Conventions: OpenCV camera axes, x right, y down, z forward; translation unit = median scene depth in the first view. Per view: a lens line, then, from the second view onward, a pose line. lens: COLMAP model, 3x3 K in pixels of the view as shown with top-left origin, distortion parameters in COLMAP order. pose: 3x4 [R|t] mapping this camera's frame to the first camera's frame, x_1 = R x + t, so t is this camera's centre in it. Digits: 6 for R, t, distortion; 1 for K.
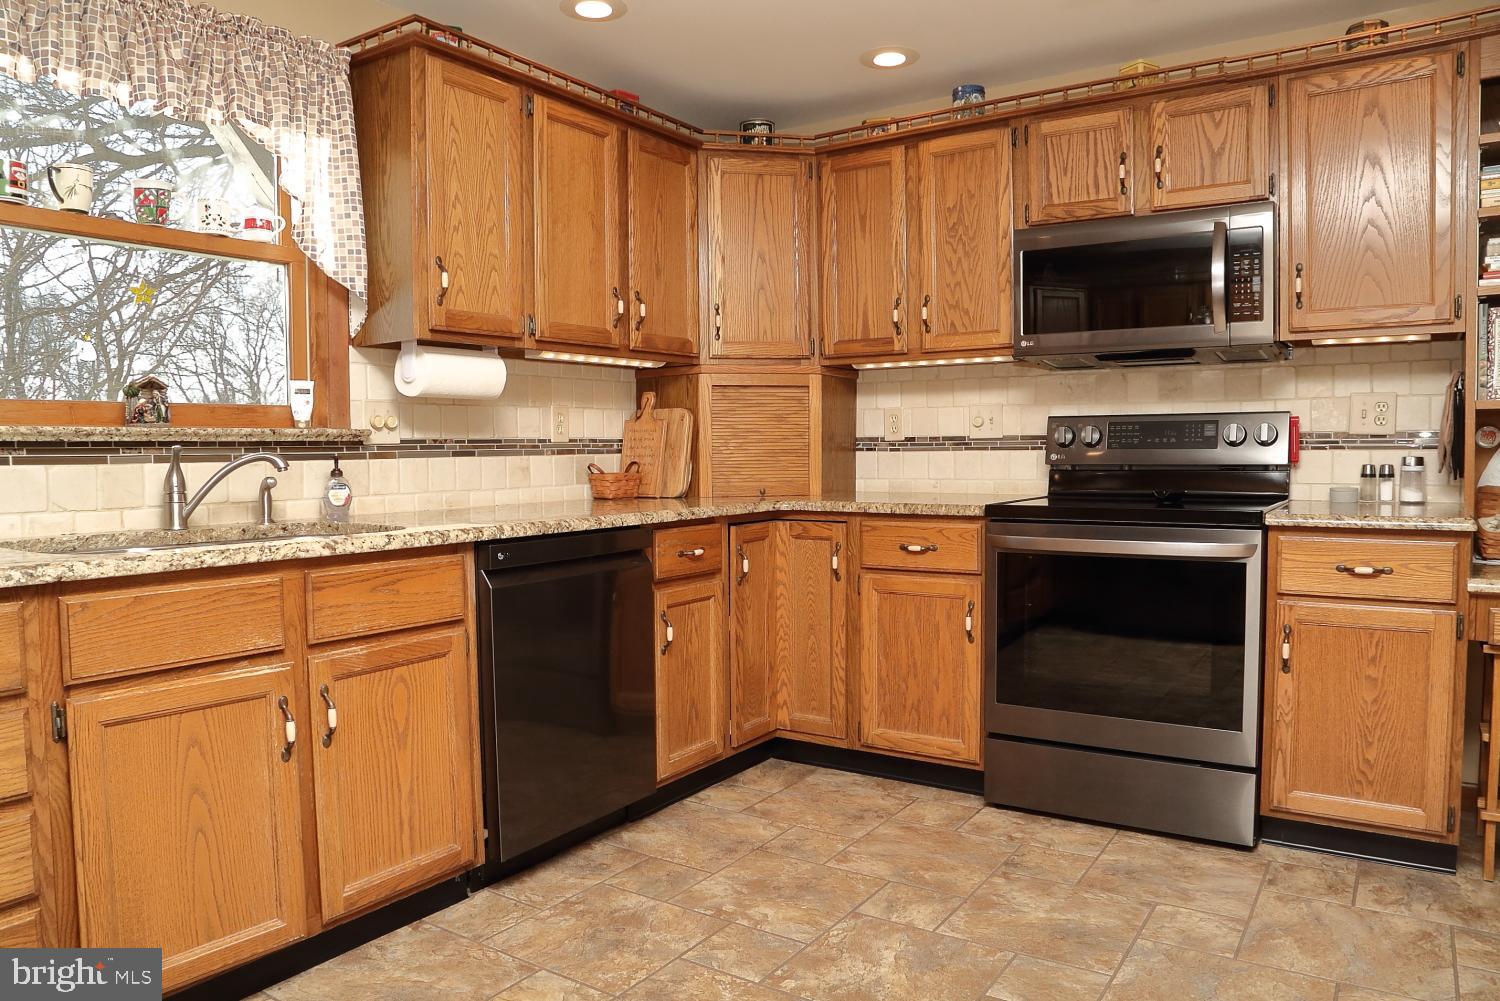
lens RADIAL K [[1034.2, 0, 755.8], [0, 1034.2, 505.5], [0, 0, 1]] dist [-0.118265, 0.063220]
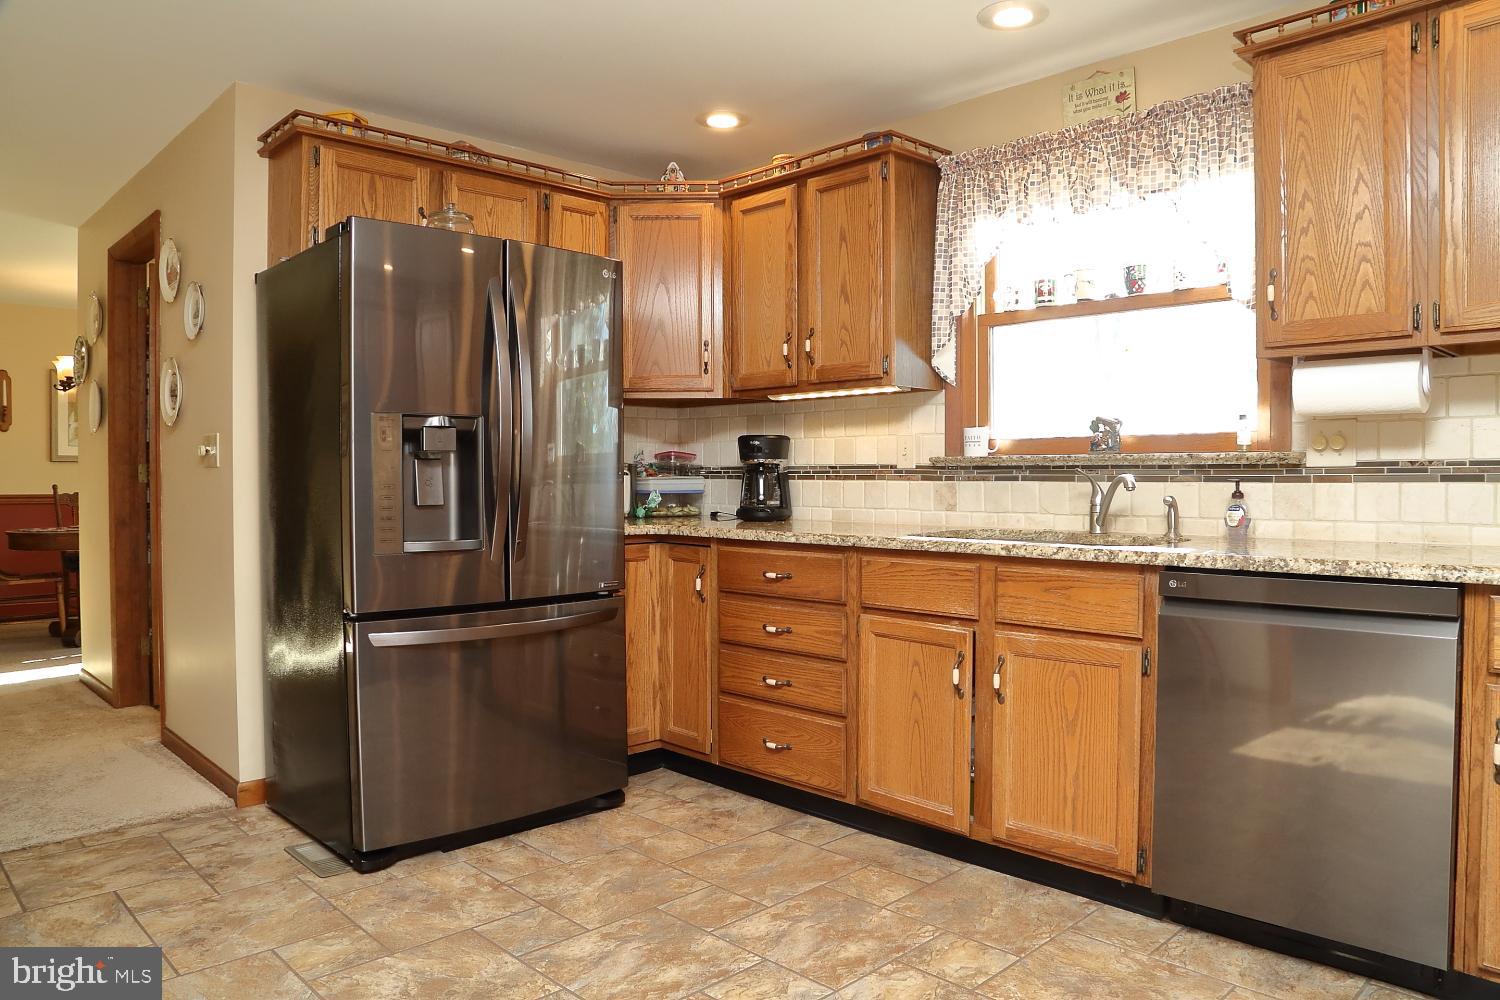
lens RADIAL K [[1034.2, 0, 709.9], [0, 1034.2, 496.9], [0, 0, 1]] dist [-0.118265, 0.063220]
pose [[-0.235222, 0.028548, -0.971522, 1.101053], [-0.048548, 0.997976, 0.041080, -0.071413], [0.970728, 0.056828, -0.233360, 1.108624]]
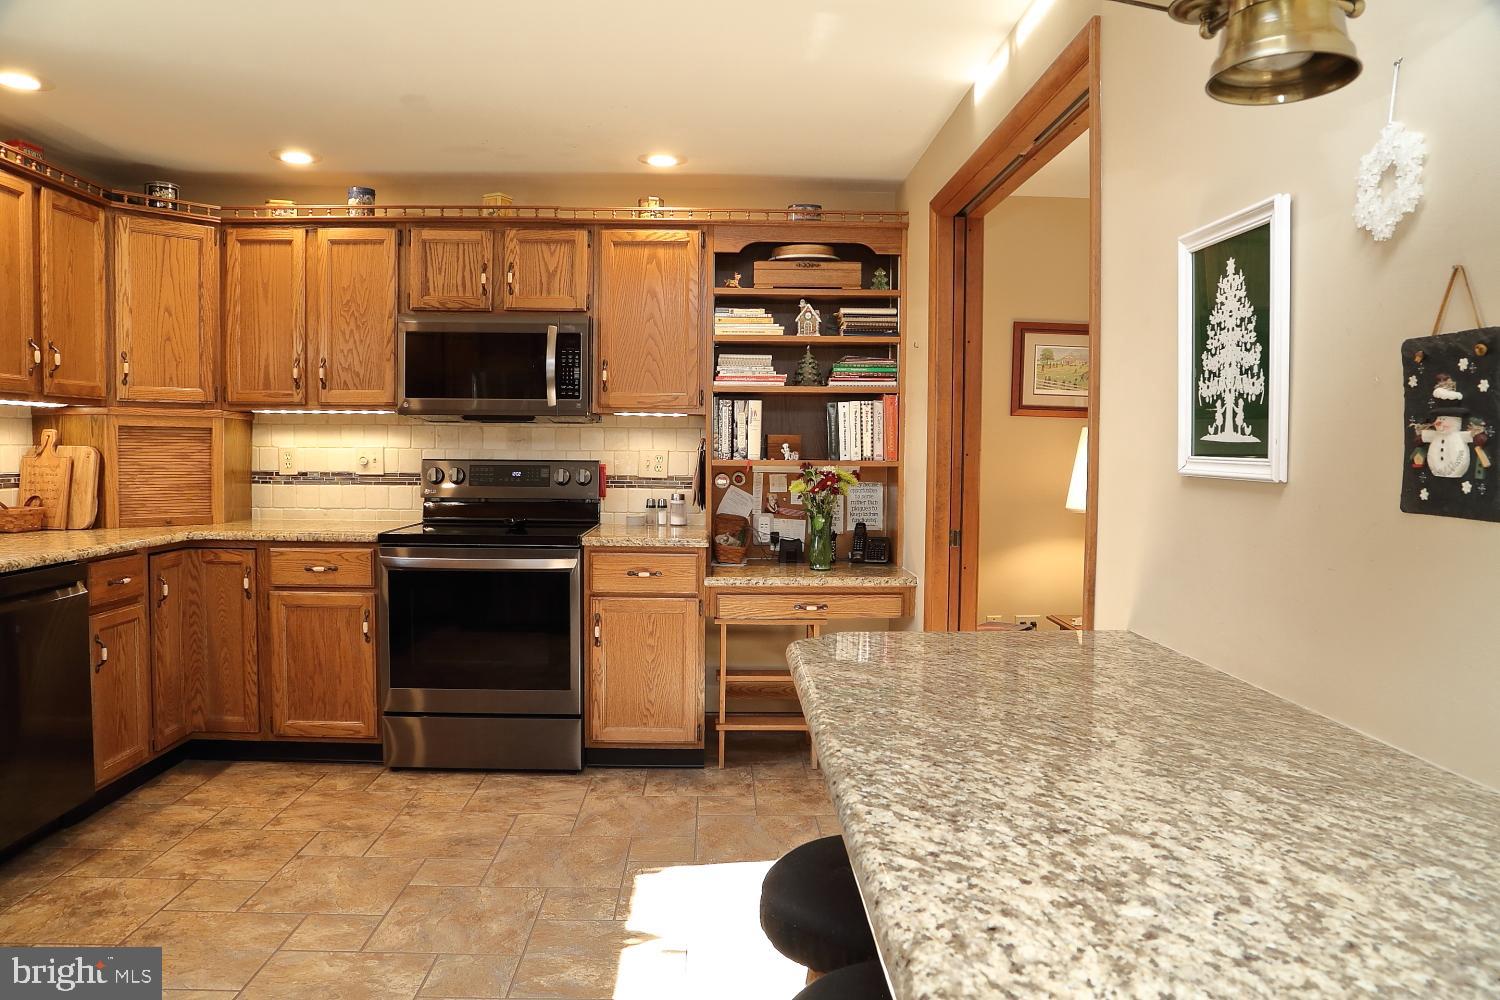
lens RADIAL K [[1034.2, 0, 752.4], [0, 1034.2, 509.6], [0, 0, 1]] dist [-0.118265, 0.063220]
pose [[0.814048, -0.012363, 0.580665, -0.126488], [0.009338, 0.999923, 0.008197, -0.035049], [-0.580722, -0.001251, 0.814101, -0.285973]]
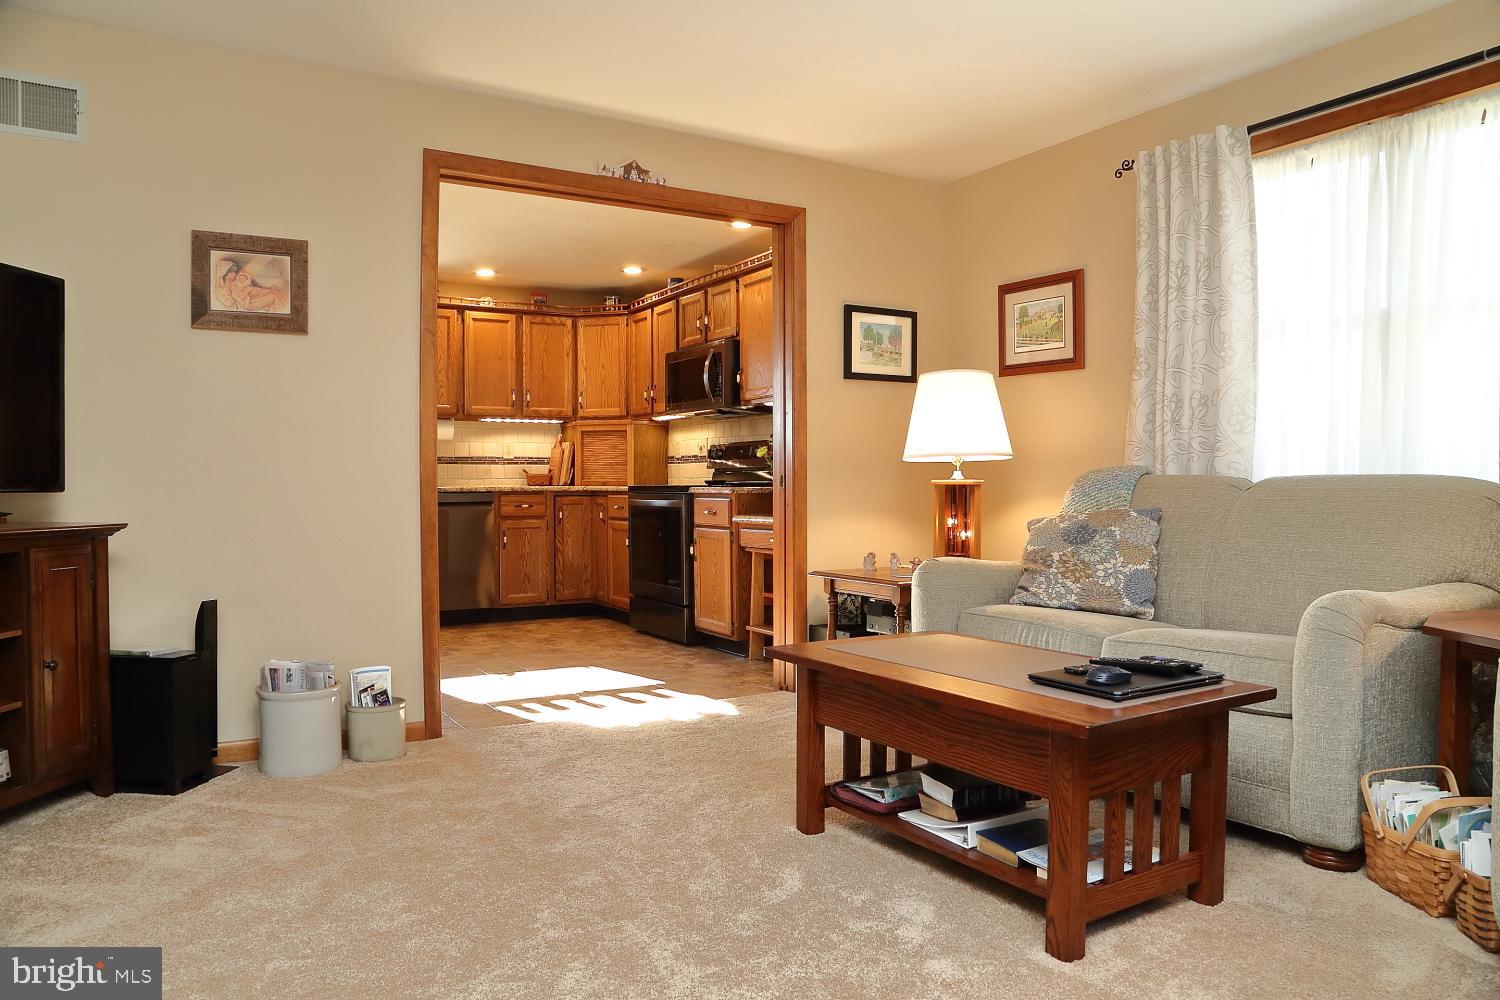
lens RADIAL K [[1034.2, 0, 748.8], [0, 1034.2, 502.1], [0, 0, 1]] dist [-0.118265, 0.063220]
pose [[0.900379, 0.015456, -0.434832, 1.331555], [-0.028277, 0.999335, -0.023030, 0.072374], [0.434187, 0.033031, 0.900217, -0.798875]]
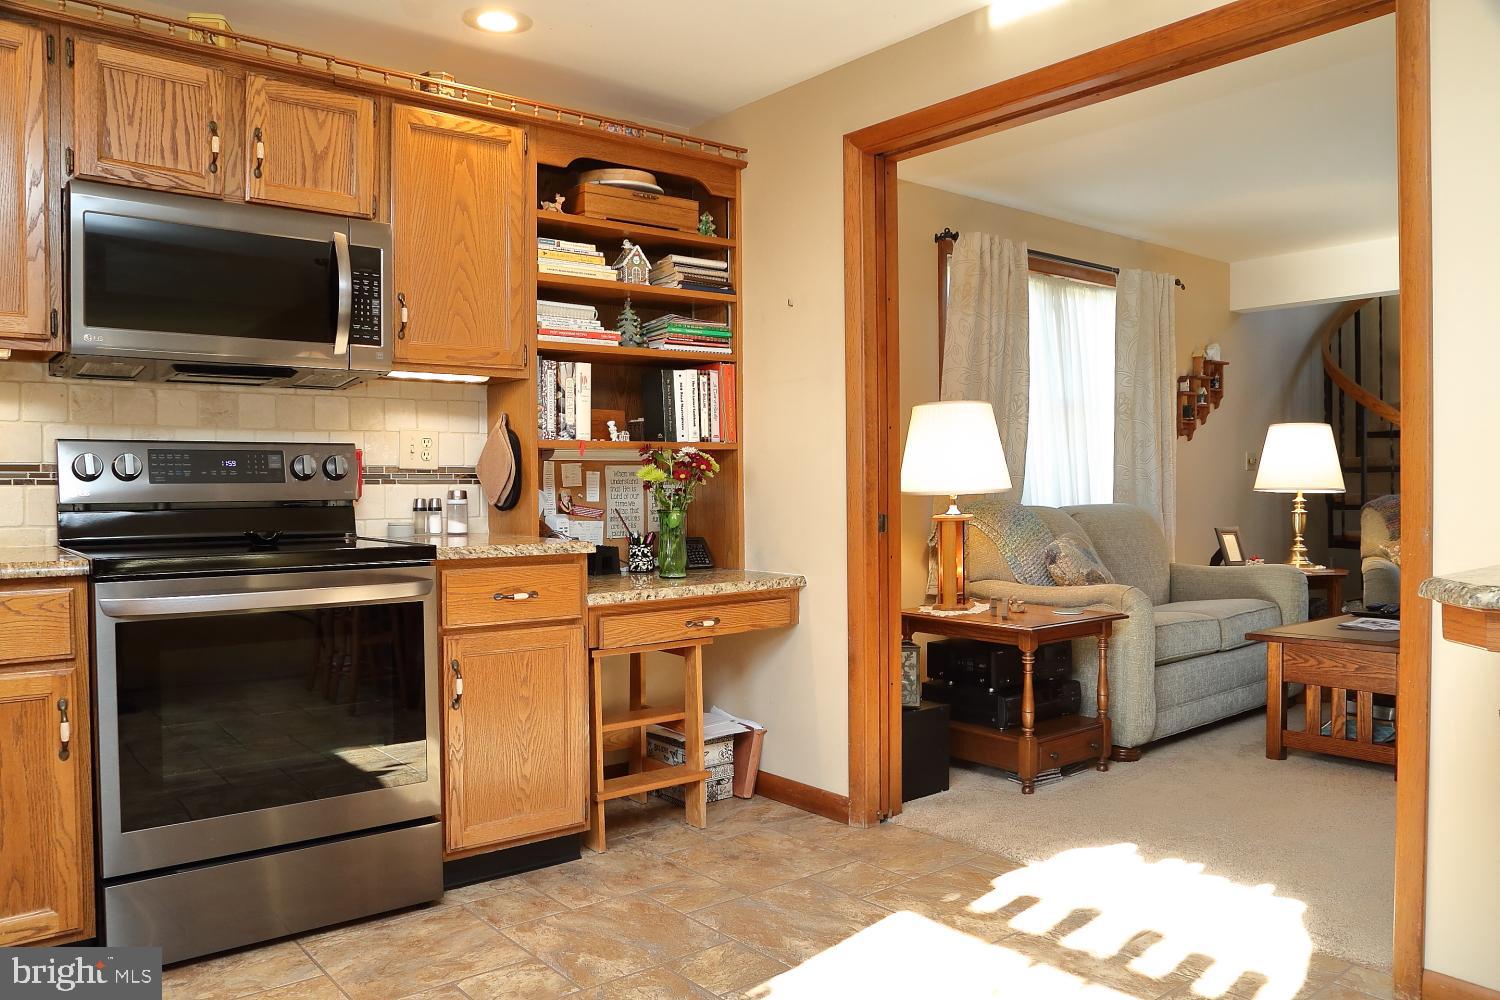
lens RADIAL K [[1113.1, 0, 746.7], [0, 1113.1, 501.9], [0, 0, 1]] dist [-0.068615, 0.037529]
pose [[0.299988, -0.006075, 0.953924, -0.348377], [0.053288, 0.998525, -0.010399, -0.007869], [-0.952454, 0.053952, 0.299869, 0.328055]]
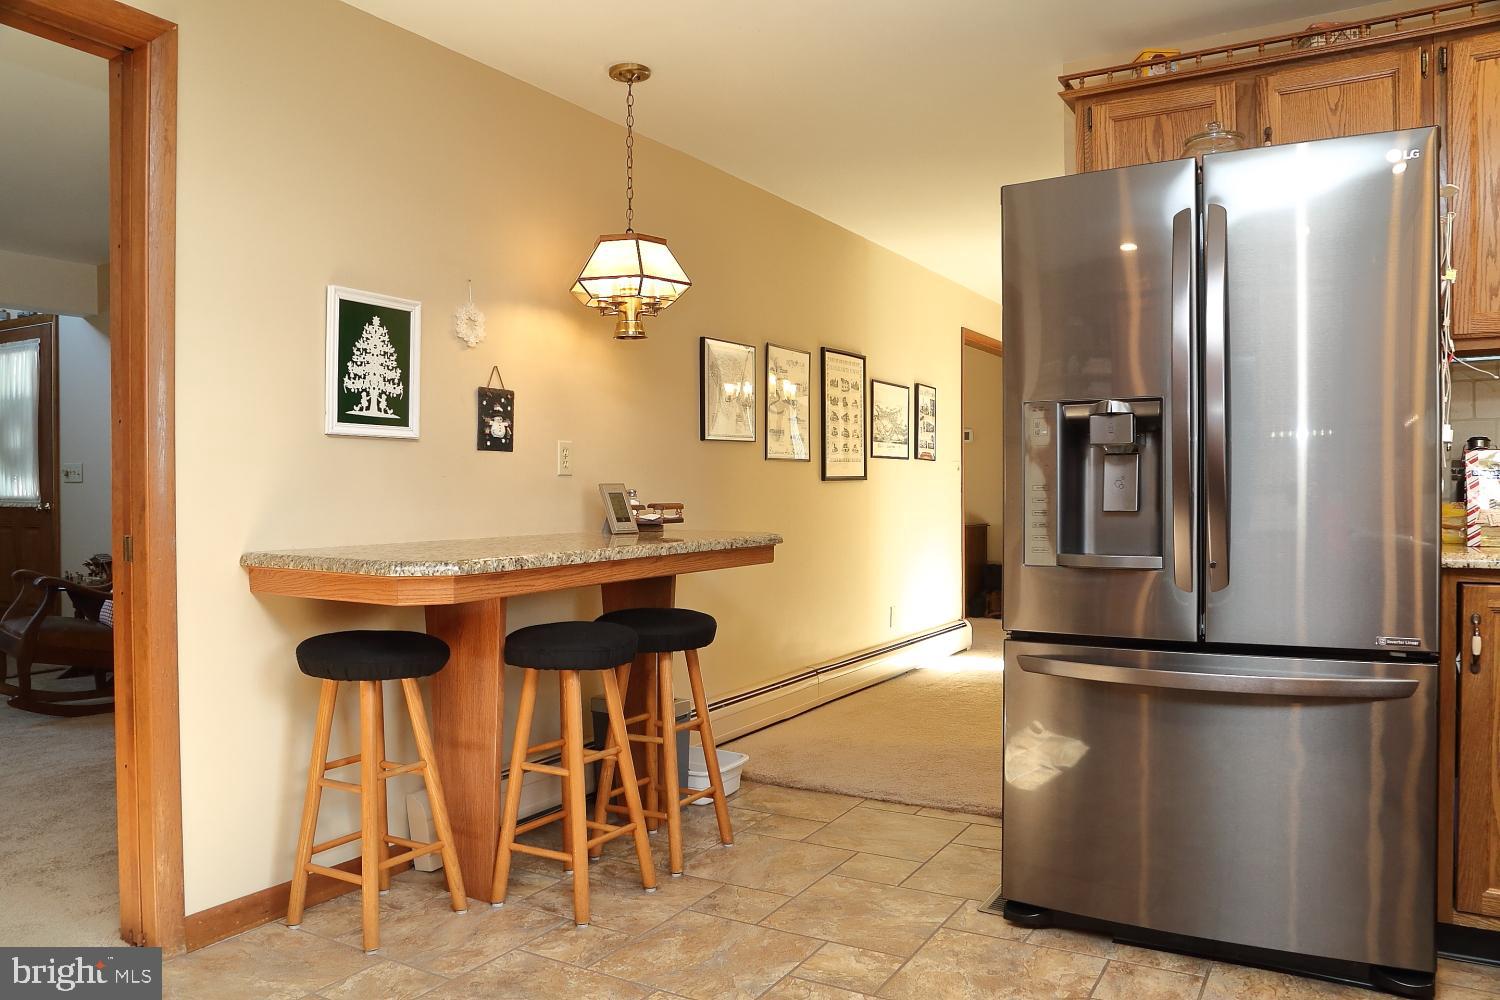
lens RADIAL K [[1113.1, 0, 746.2], [0, 1113.1, 500.3], [0, 0, 1]] dist [-0.068615, 0.037529]
pose [[-0.997989, 0.009052, -0.062745, 0.187573], [0.004725, 0.997622, 0.068763, -0.062931], [0.063218, 0.068328, -0.995658, 1.639082]]
